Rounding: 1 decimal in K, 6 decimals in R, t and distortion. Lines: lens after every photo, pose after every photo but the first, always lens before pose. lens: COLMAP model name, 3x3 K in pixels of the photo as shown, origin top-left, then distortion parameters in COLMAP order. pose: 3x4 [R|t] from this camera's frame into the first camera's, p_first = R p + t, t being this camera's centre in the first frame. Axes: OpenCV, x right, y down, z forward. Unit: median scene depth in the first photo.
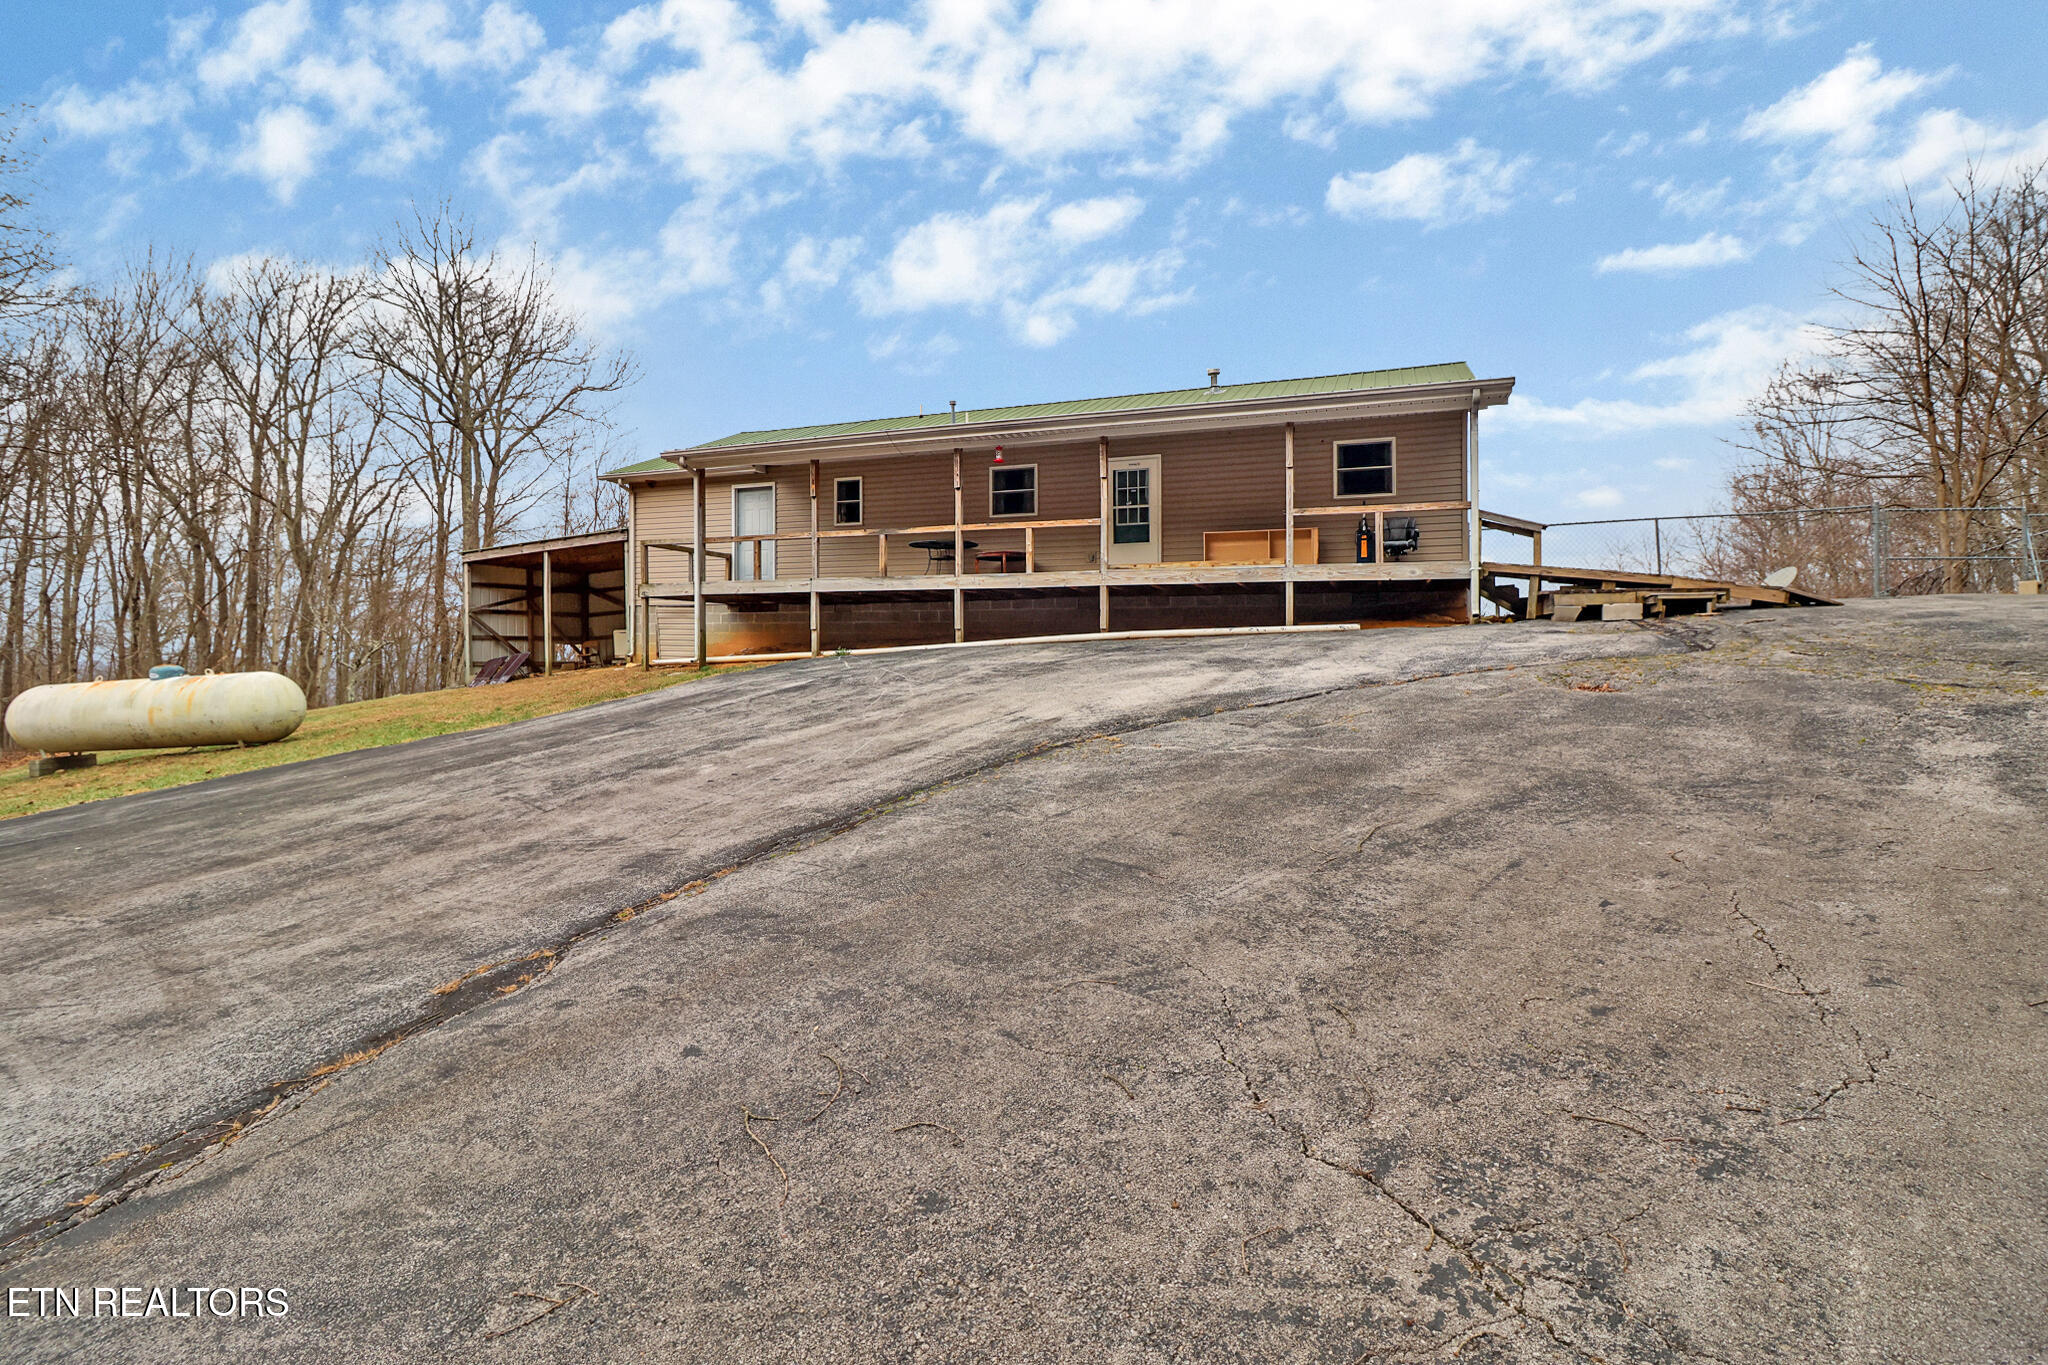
lens RADIAL K [[915.7, 0, 981.8], [0, 915.7, 677.9], [0, 0, 1]] dist [0.000947, -0.007412]
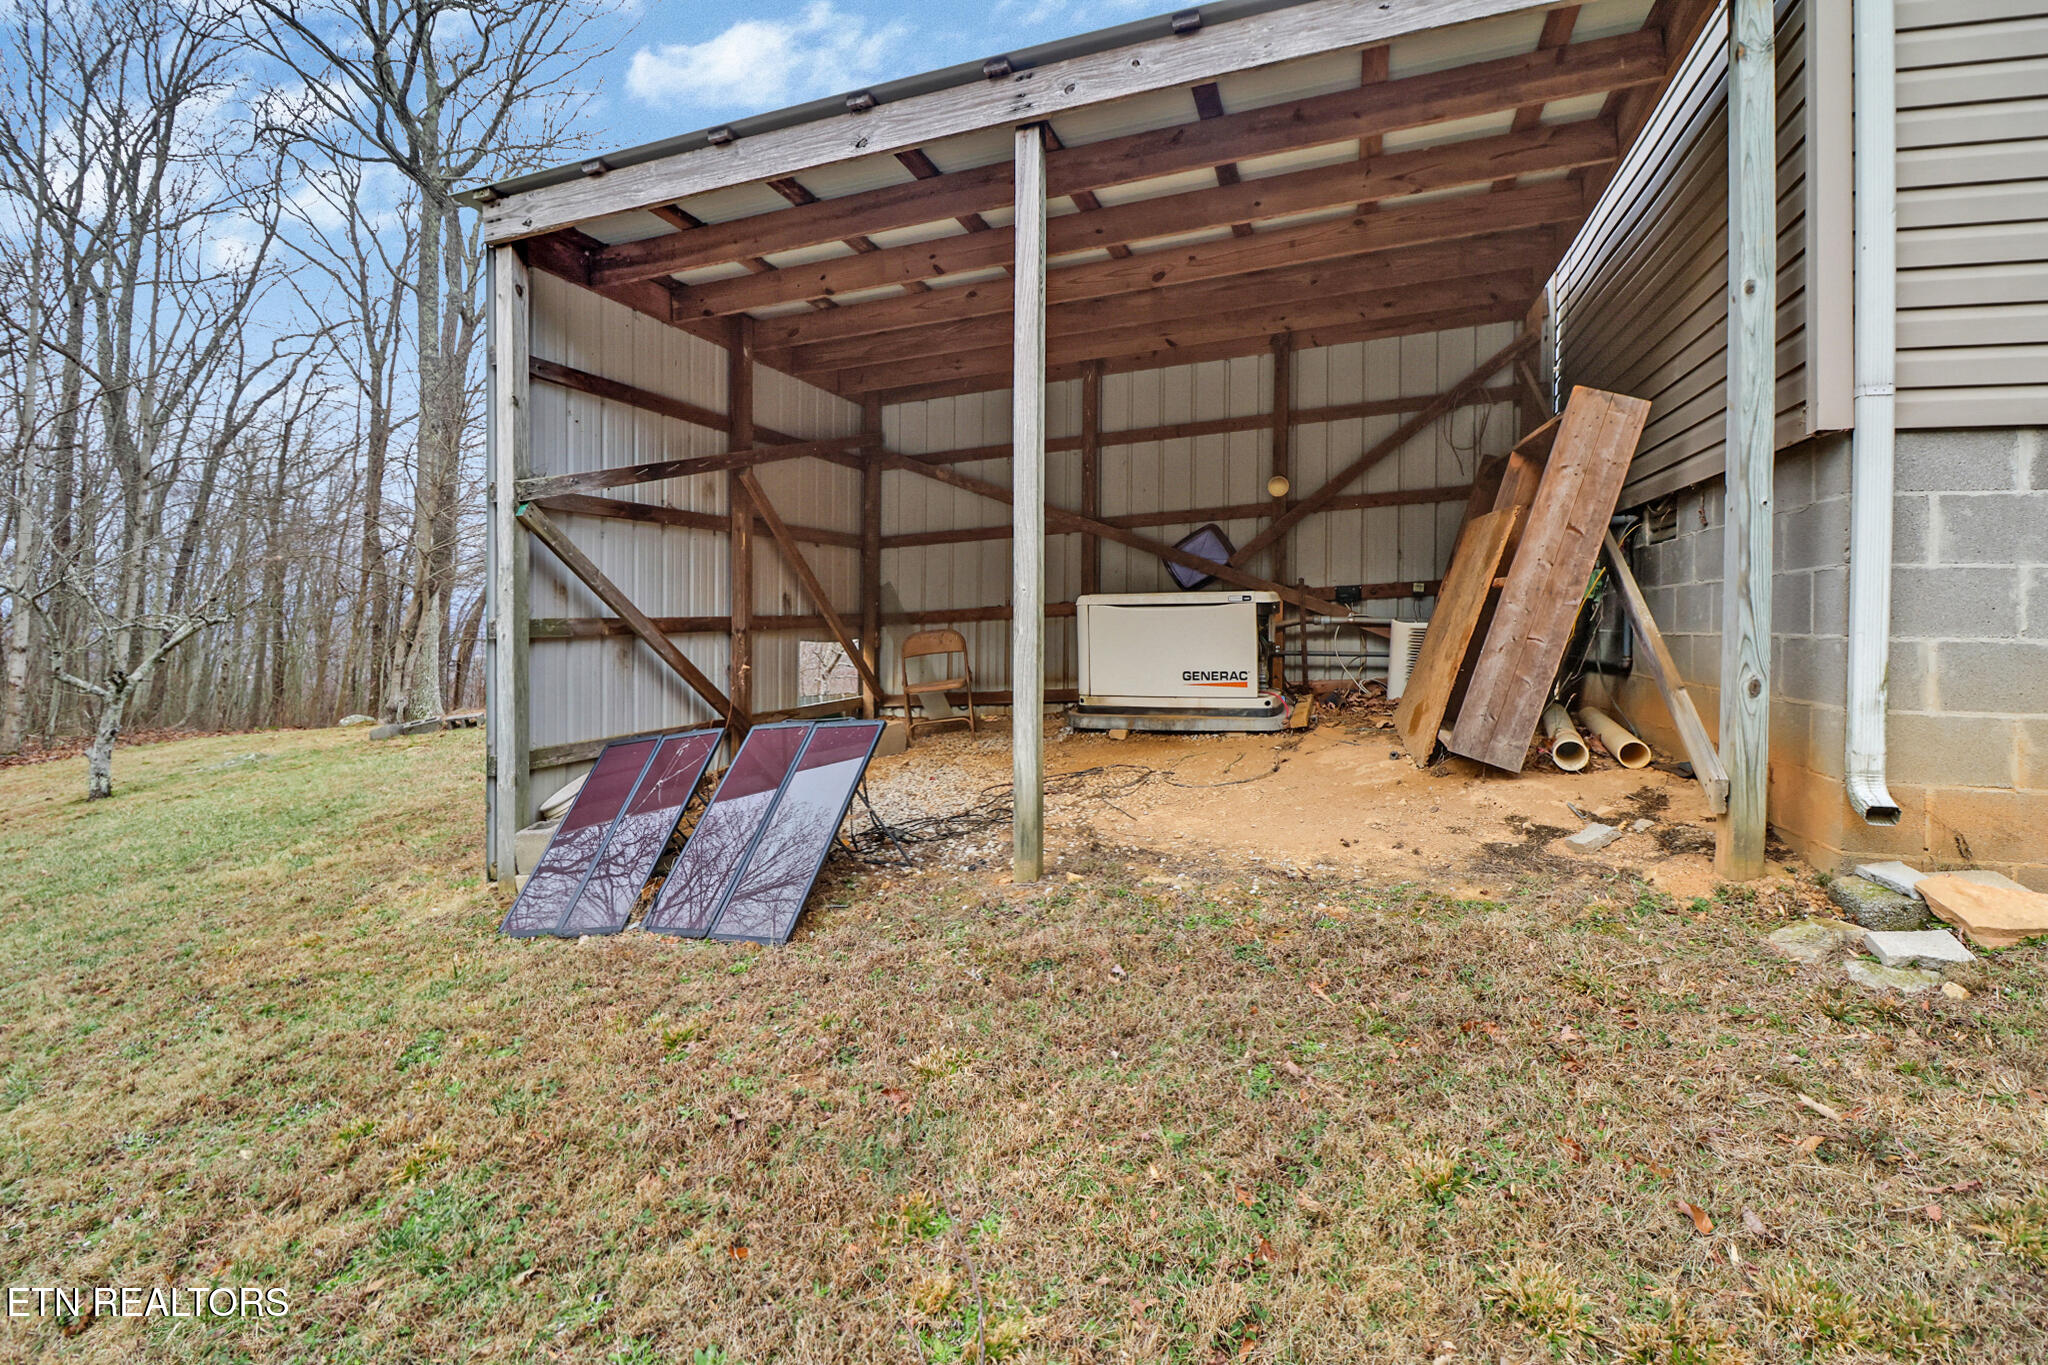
lens RADIAL K [[959.0, 0, 1049.3], [0, 959.0, 625.4], [0, 0, 1]] dist [-0.014941, -0.000128]
pose [[0.996589, 0.003092, 0.082466, -0.574397], [-0.002253, 0.999945, -0.010266, -0.053683], [-0.082493, 0.010045, 0.996541, 0.975543]]
